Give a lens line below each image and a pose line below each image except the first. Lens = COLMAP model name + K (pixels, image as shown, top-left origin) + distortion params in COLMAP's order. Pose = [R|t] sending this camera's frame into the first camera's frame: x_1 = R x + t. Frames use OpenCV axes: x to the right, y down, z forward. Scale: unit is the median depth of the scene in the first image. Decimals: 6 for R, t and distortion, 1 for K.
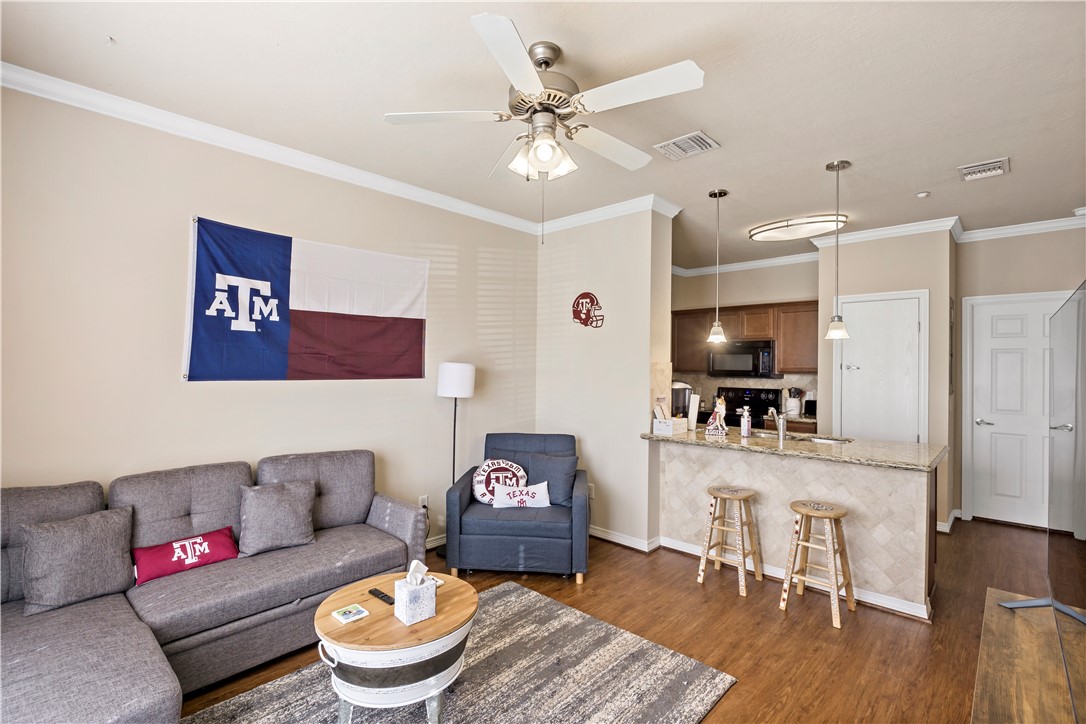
lens RADIAL K [[506.7, 0, 541.4], [0, 506.7, 365.8], [0, 0, 1]] dist [-0.004450, 0.000178]
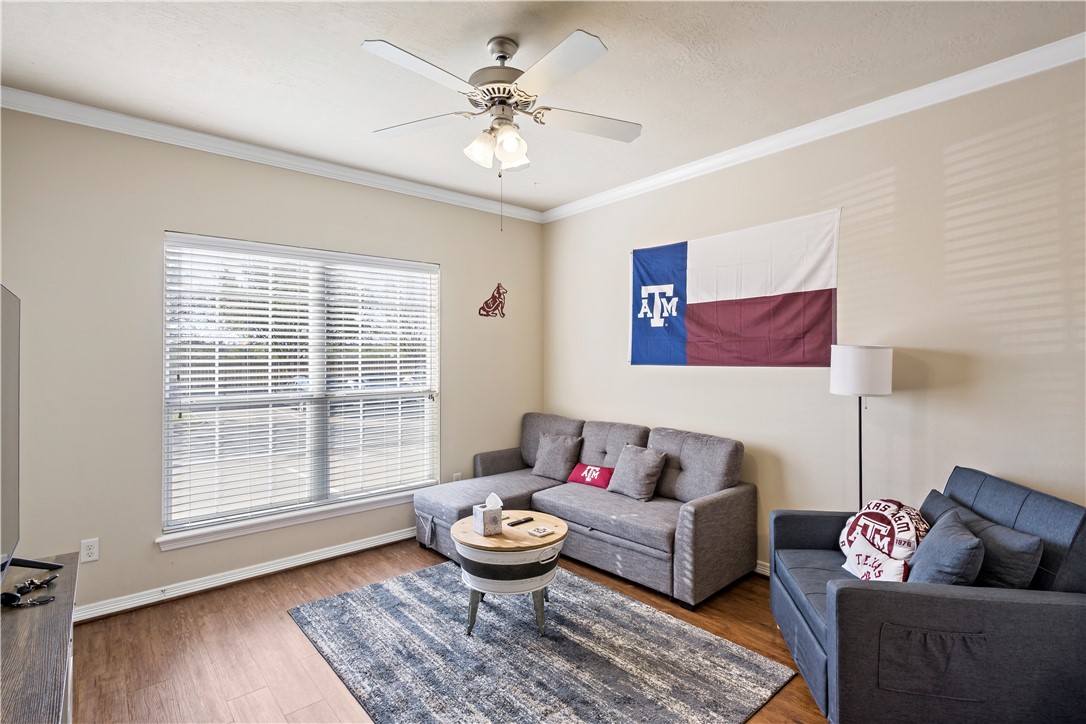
lens RADIAL K [[506.7, 0, 536.6], [0, 506.7, 354.3], [0, 0, 1]] dist [-0.004450, 0.000178]
pose [[-0.104347, -0.014590, -0.994434, 0.695181], [0.004788, 0.999873, -0.015172, 0.018678], [0.994529, -0.006344, -0.104264, 0.796209]]
